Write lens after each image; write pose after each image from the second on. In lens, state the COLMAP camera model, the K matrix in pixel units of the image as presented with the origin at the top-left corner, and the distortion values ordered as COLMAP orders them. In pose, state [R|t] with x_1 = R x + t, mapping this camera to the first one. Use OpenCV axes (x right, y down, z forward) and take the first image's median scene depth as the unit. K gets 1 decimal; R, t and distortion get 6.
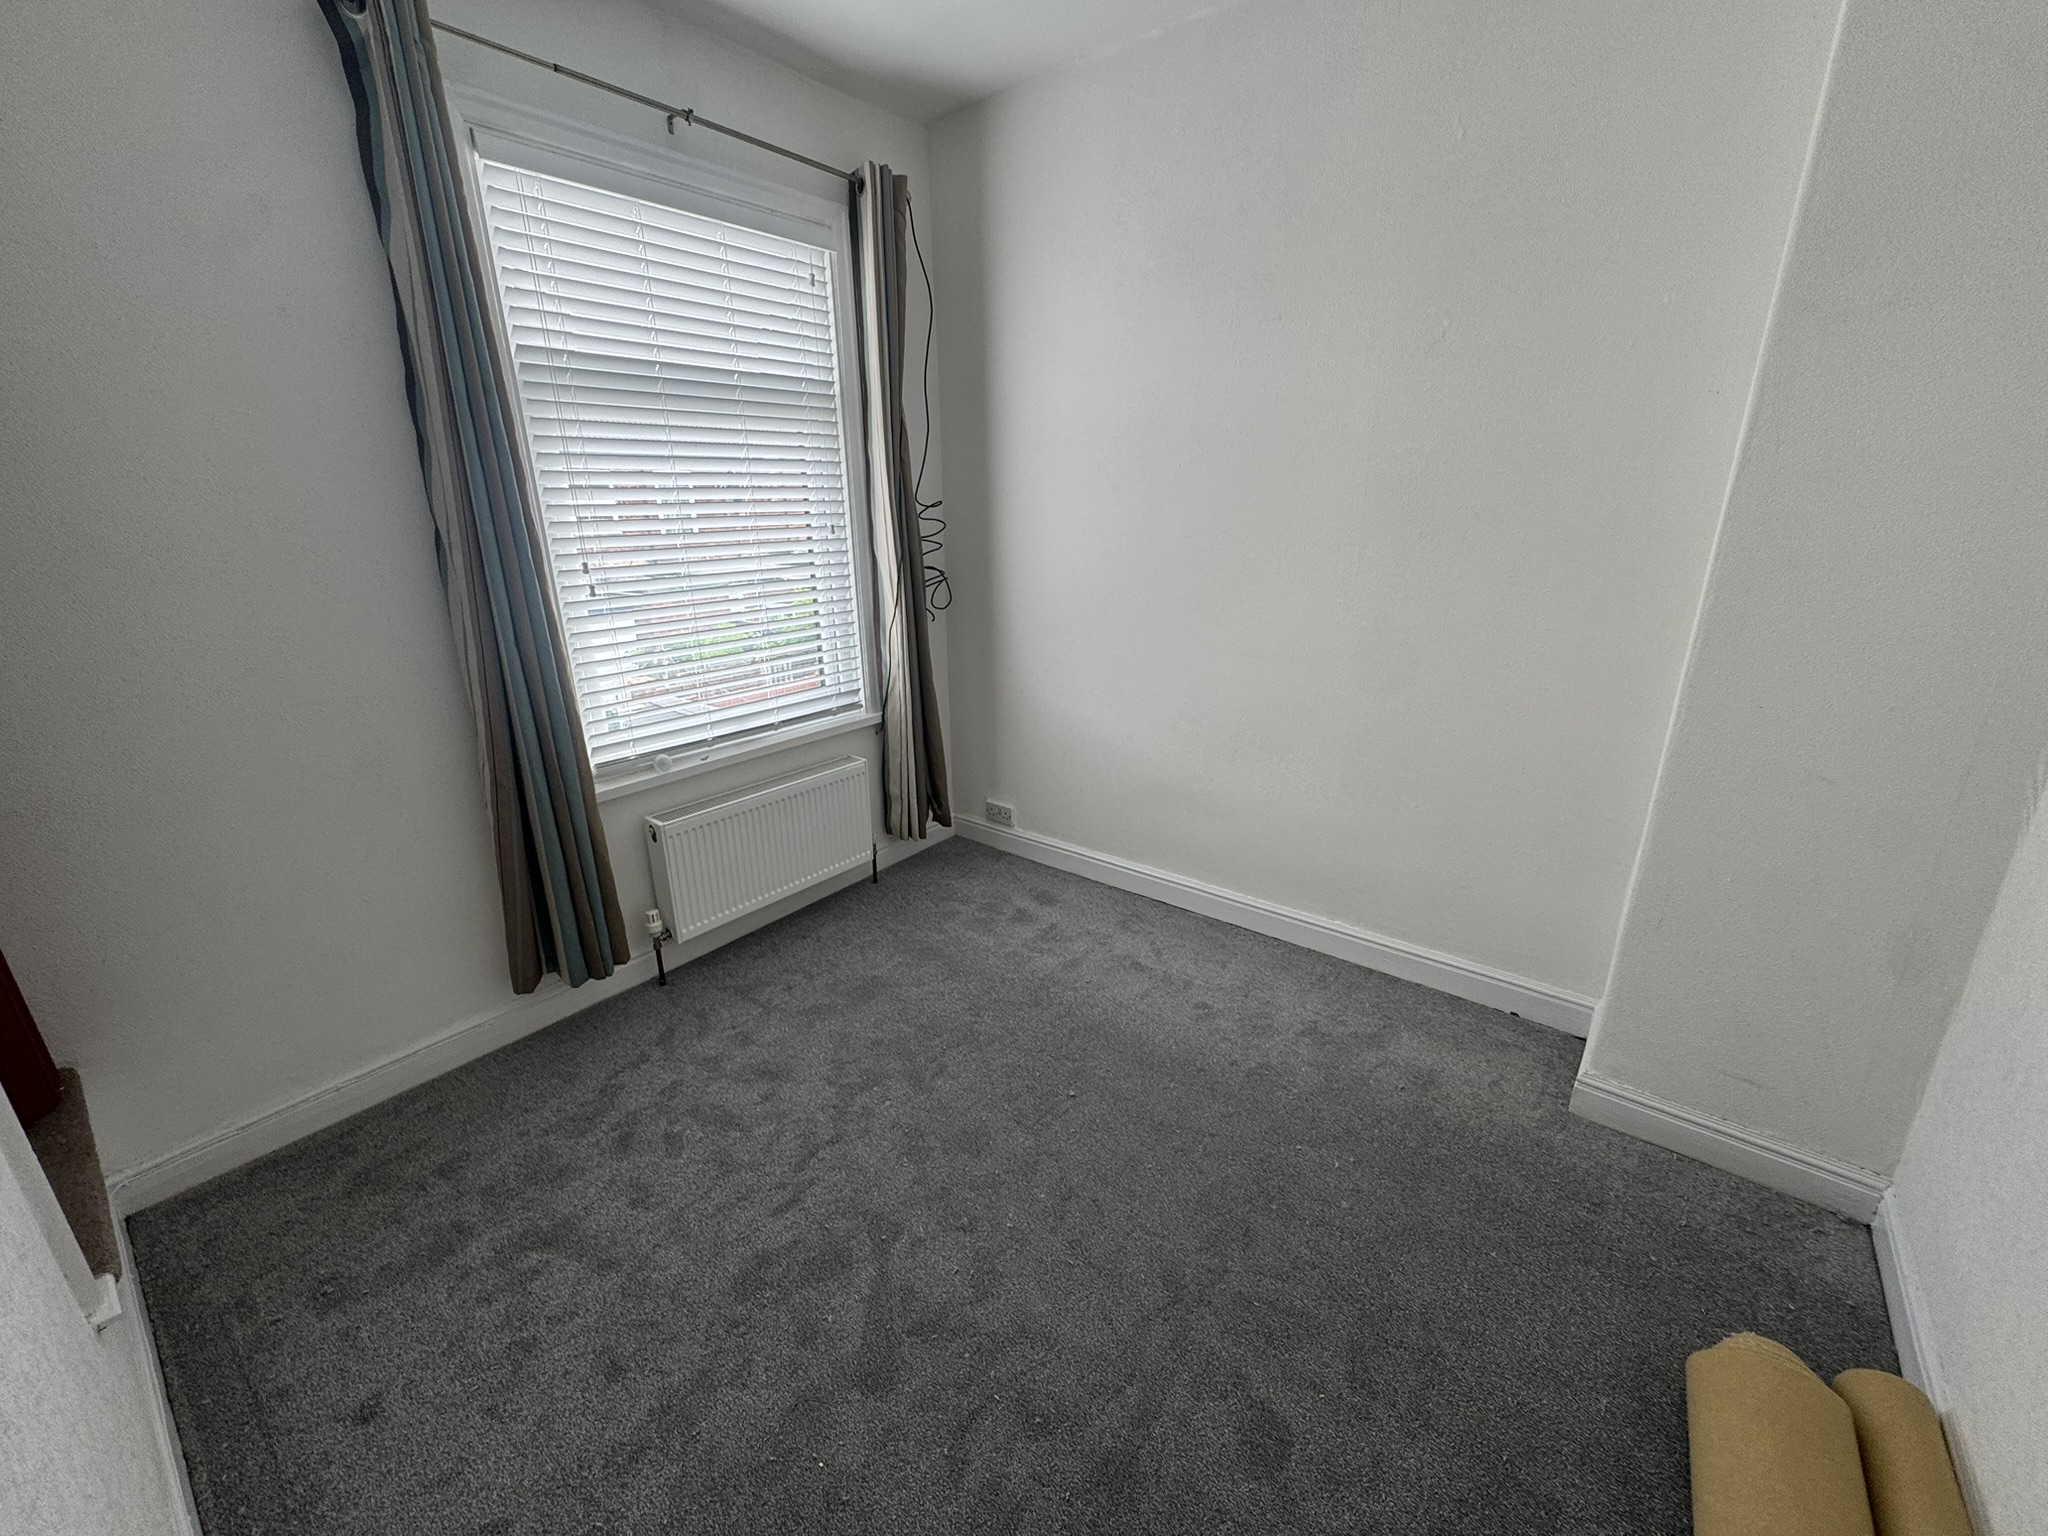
lens RADIAL K [[818.0, 0, 1029.3], [0, 818.0, 763.5], [0, 0, 1]] dist [0.000010, -0.000254]
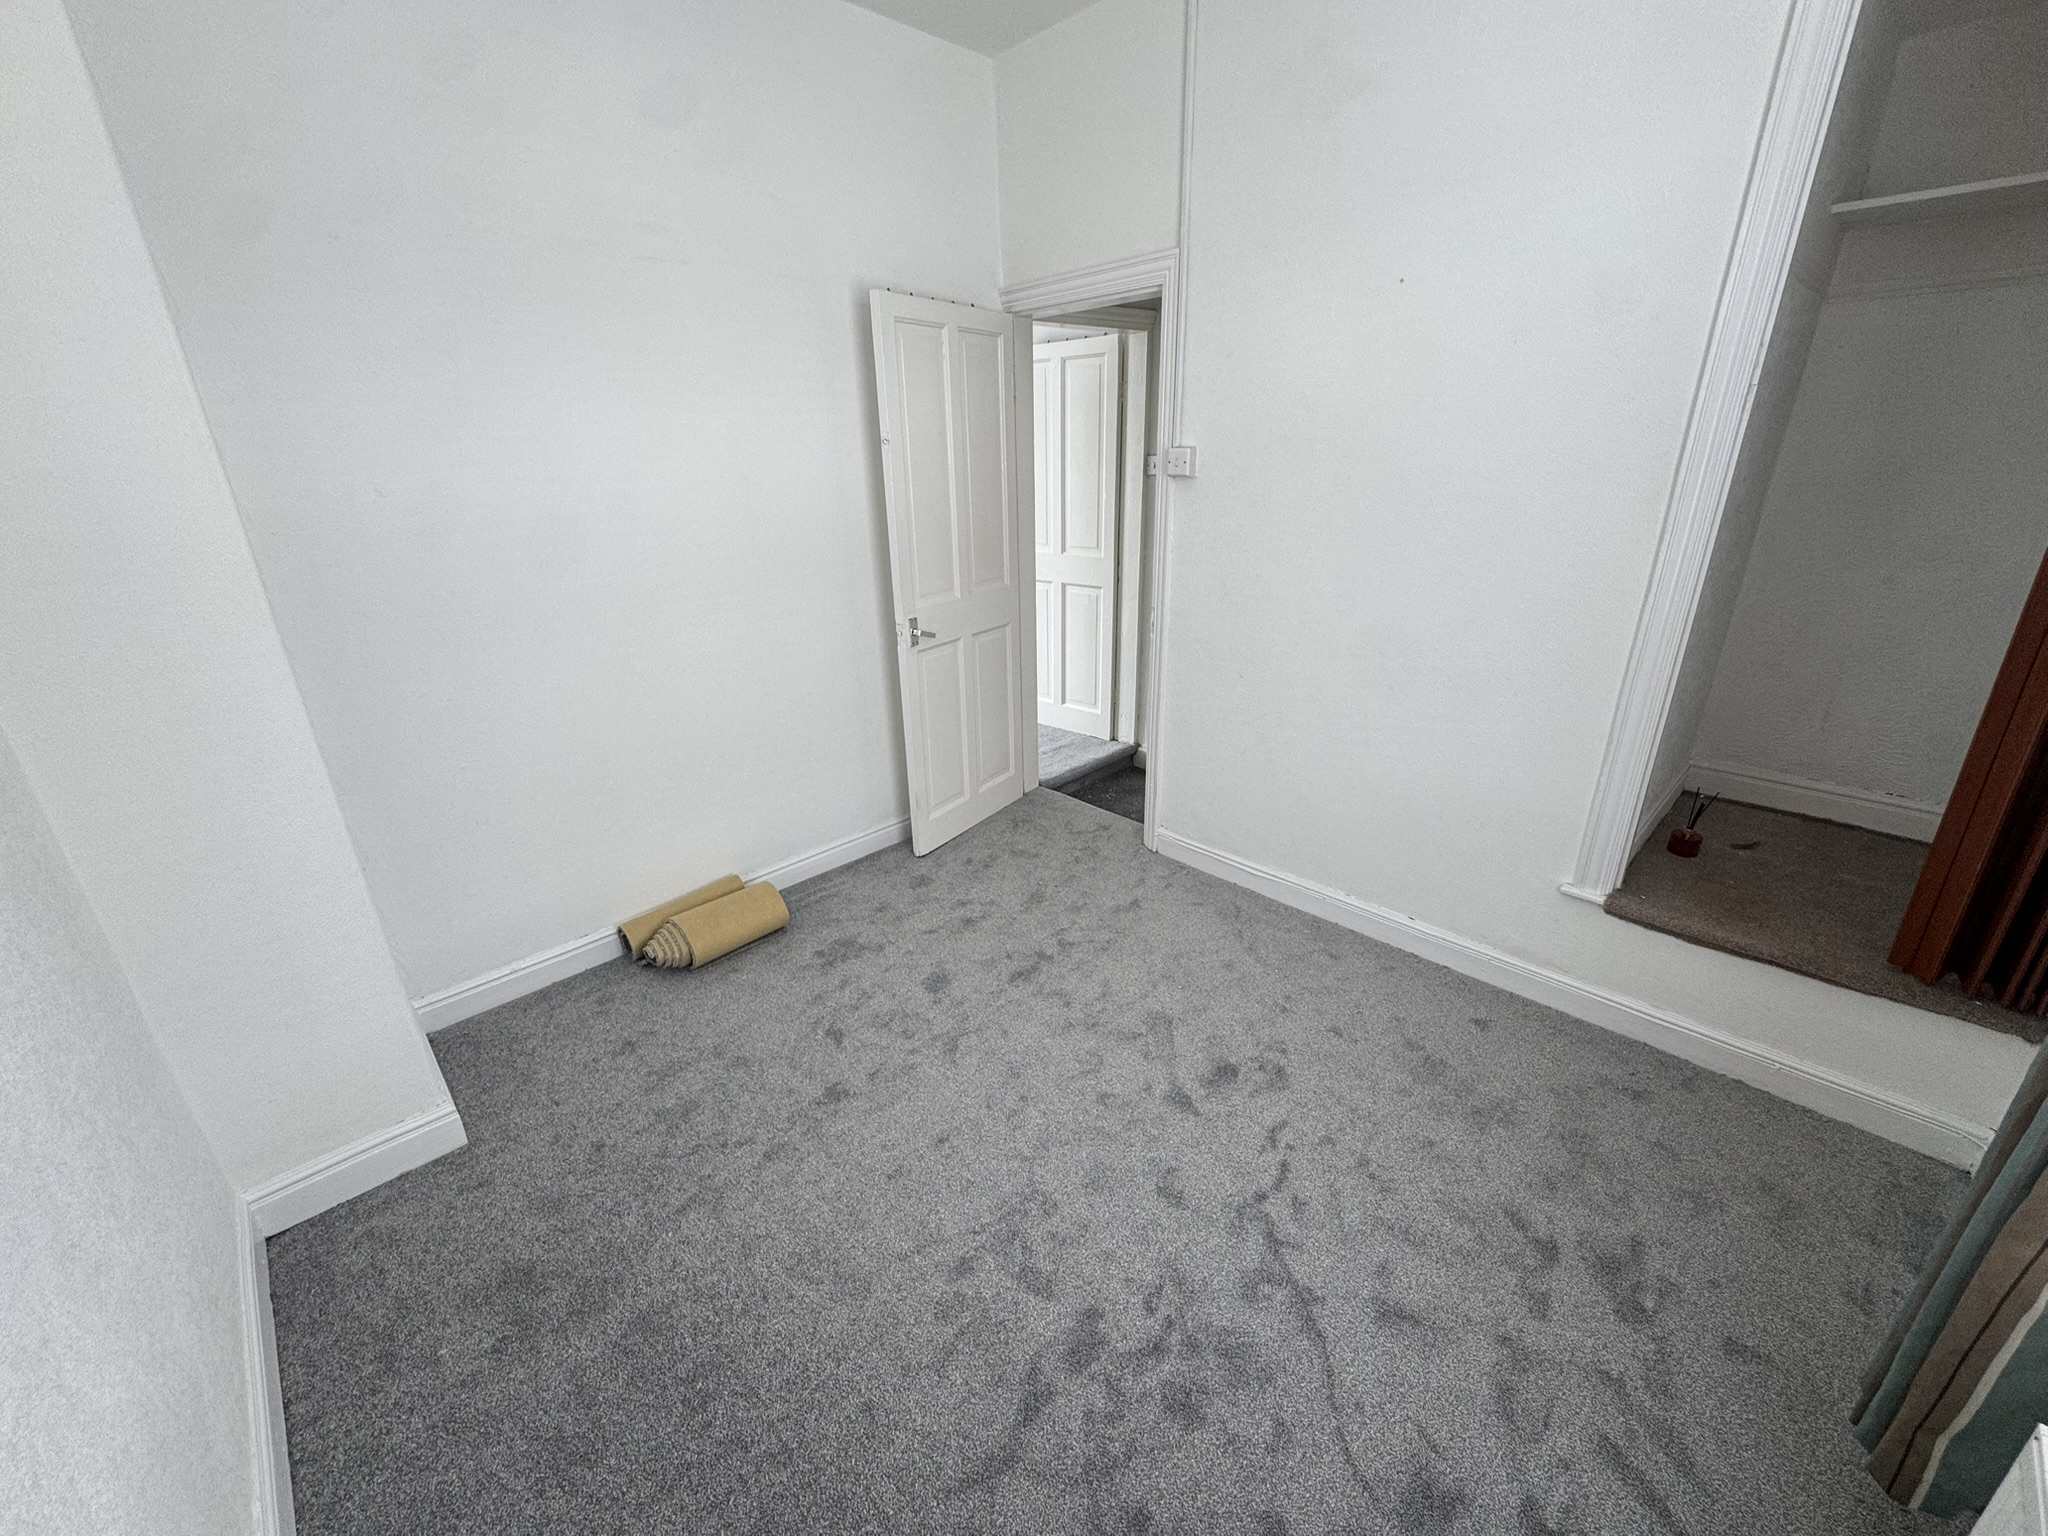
lens RADIAL K [[818.0, 0, 1025.4], [0, 818.0, 772.1], [0, 0, 1]] dist [0.000010, -0.000254]
pose [[-0.991625, -0.019577, 0.127660, -0.090977], [0.065706, 0.774499, 0.629154, -0.461944], [-0.111190, 0.632272, -0.766726, 1.419925]]
